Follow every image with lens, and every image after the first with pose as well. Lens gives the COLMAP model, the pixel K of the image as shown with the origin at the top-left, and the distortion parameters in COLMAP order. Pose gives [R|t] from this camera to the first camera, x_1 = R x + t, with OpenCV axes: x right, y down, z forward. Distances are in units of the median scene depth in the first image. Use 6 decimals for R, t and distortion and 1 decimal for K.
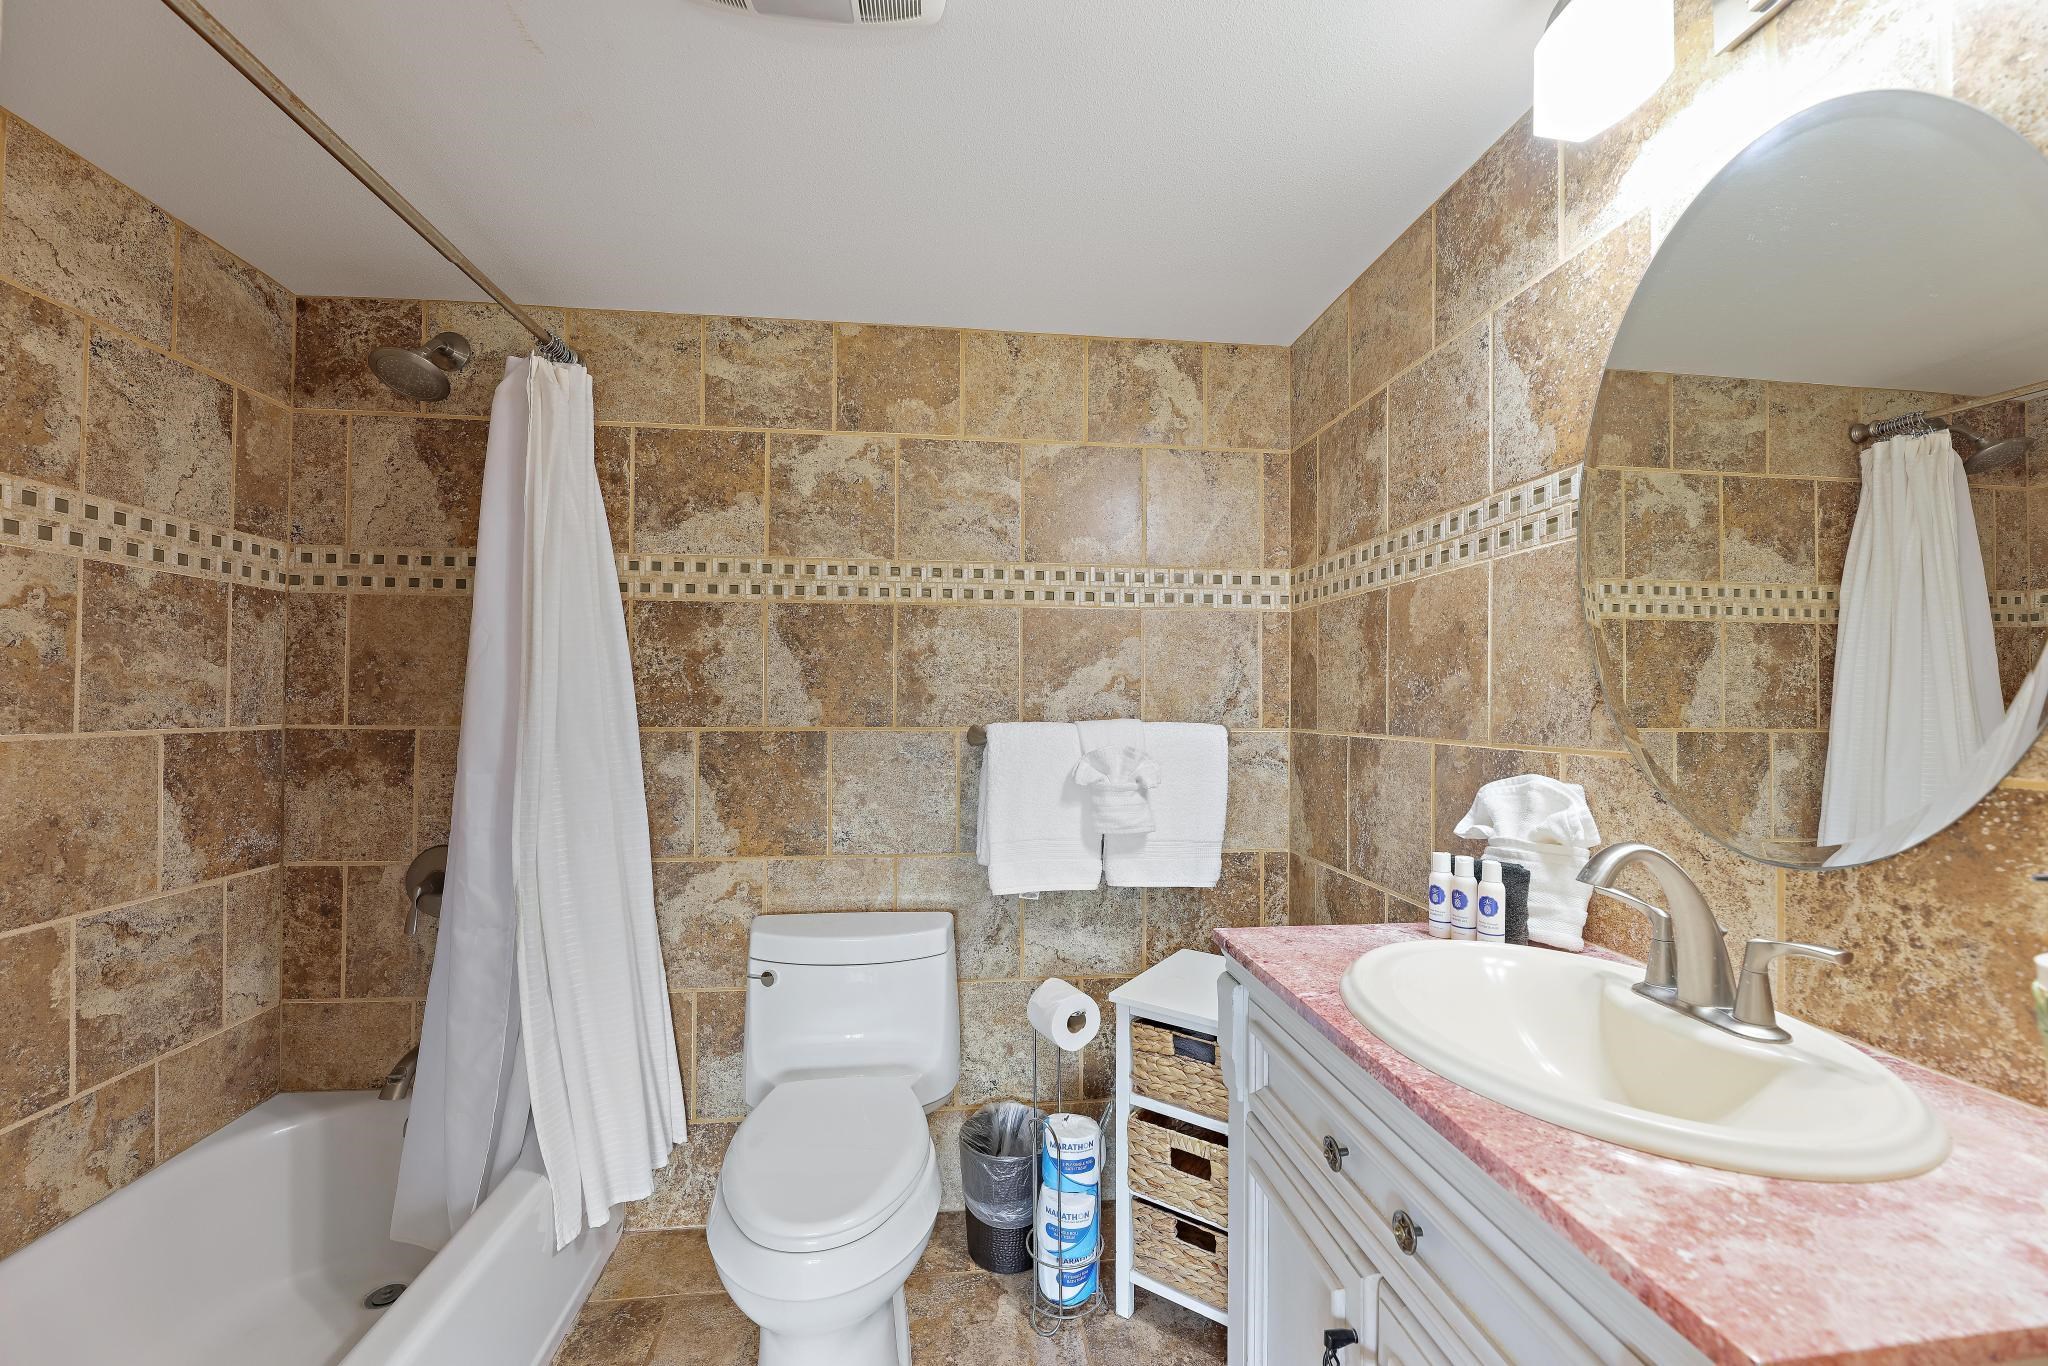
lens RADIAL K [[829.7, 0, 1016.5], [0, 829.7, 692.0], [0, 0, 1]] dist [-0.002232, -0.003354]
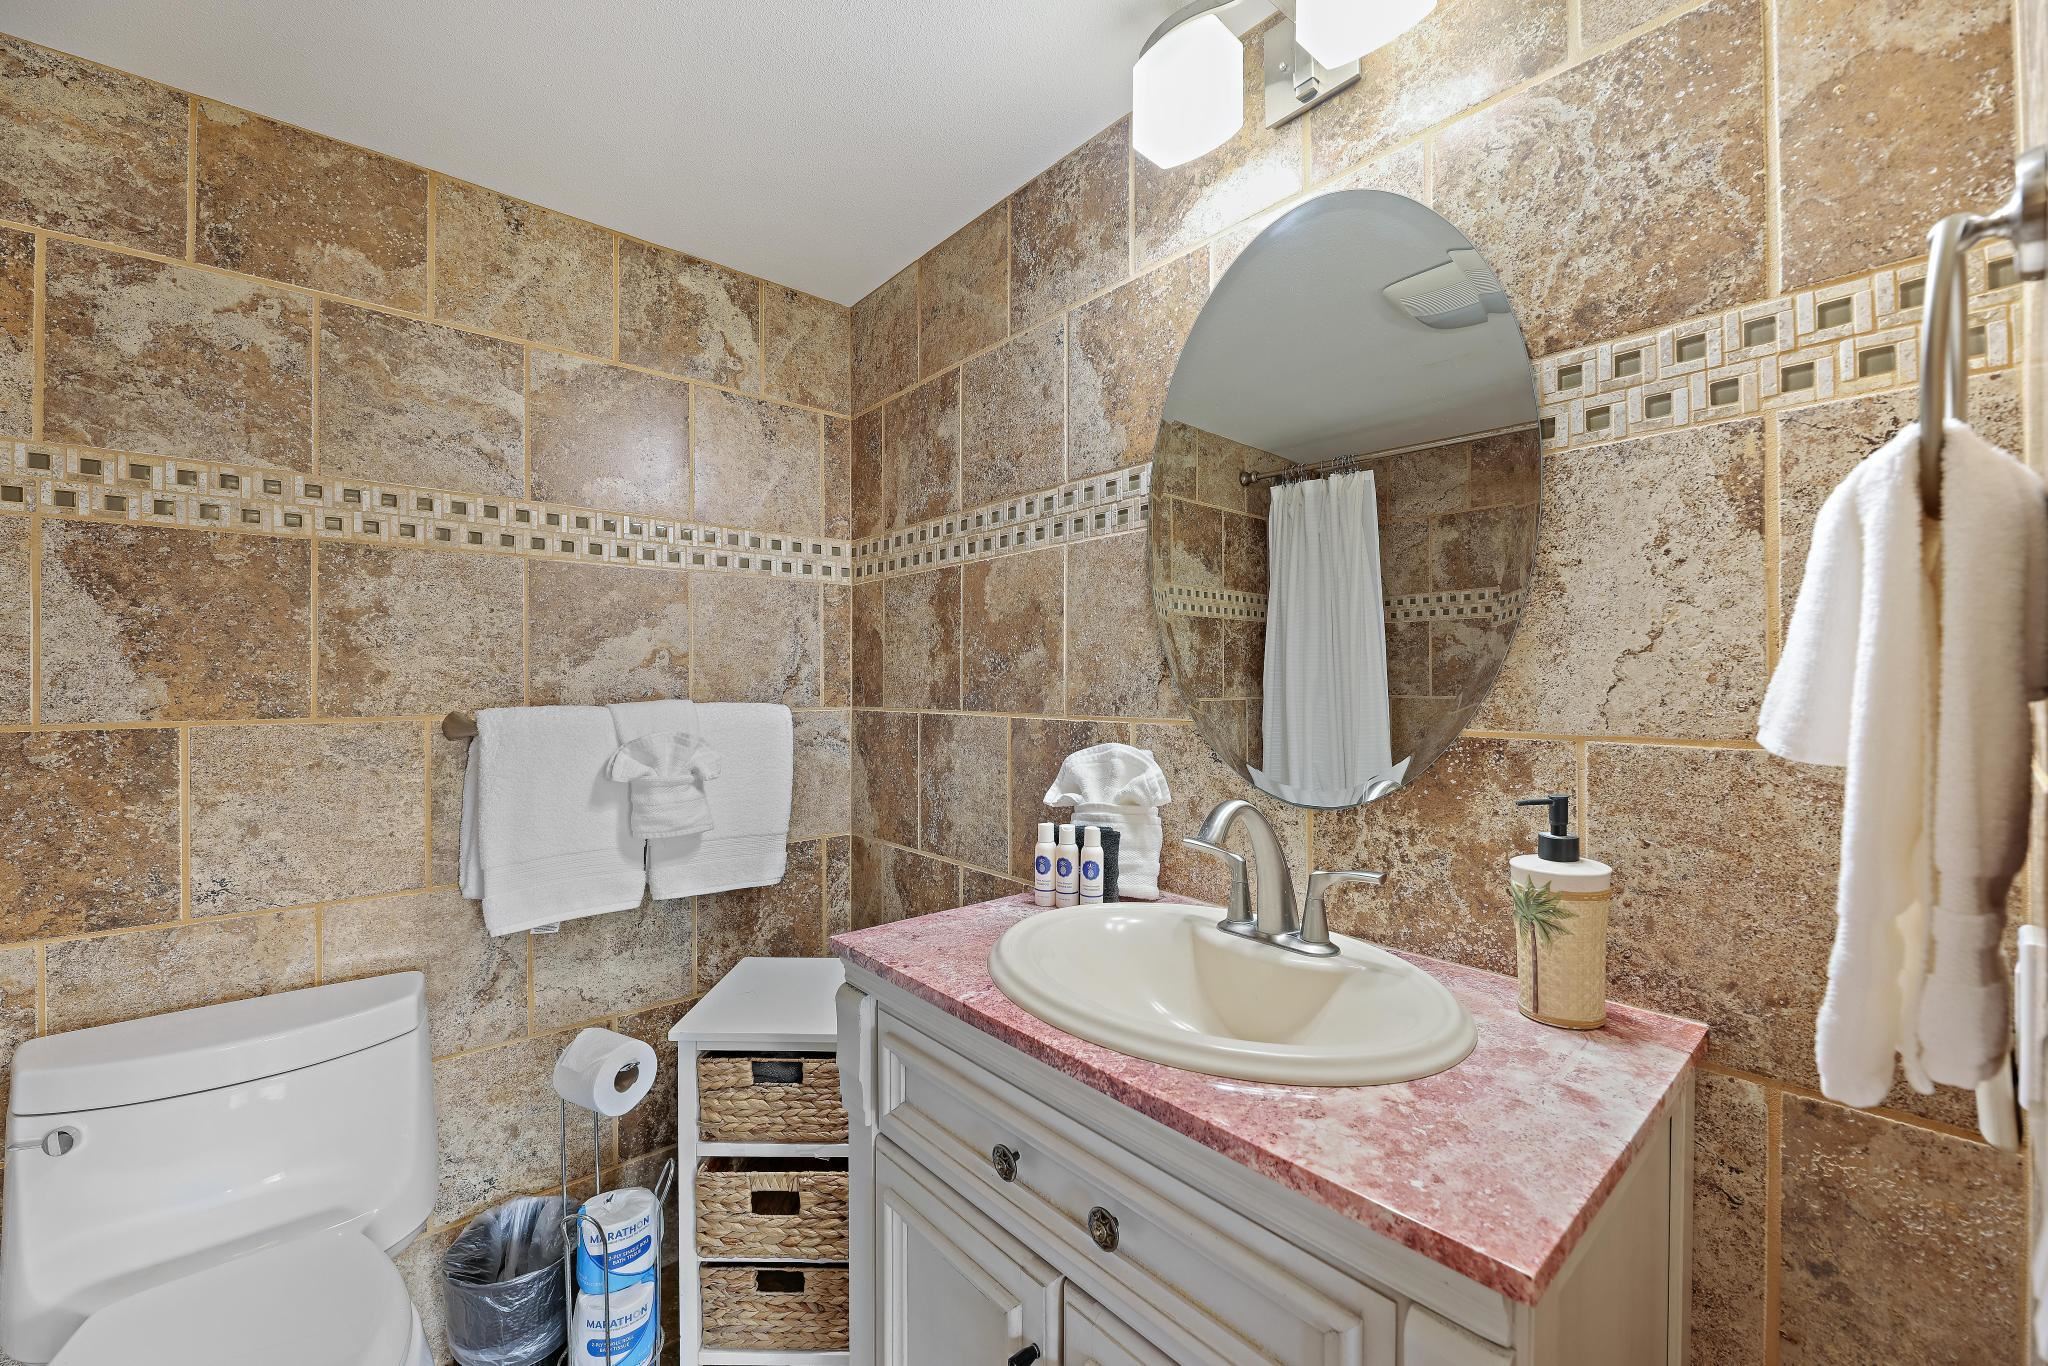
lens RADIAL K [[829.7, 0, 1032.6], [0, 829.7, 680.7], [0, 0, 1]] dist [-0.002232, -0.003354]
pose [[0.819327, -0.005585, 0.573299, -0.054725], [-0.000798, 0.999940, 0.010882, 0.003537], [-0.573325, -0.009374, 0.819274, 0.103233]]
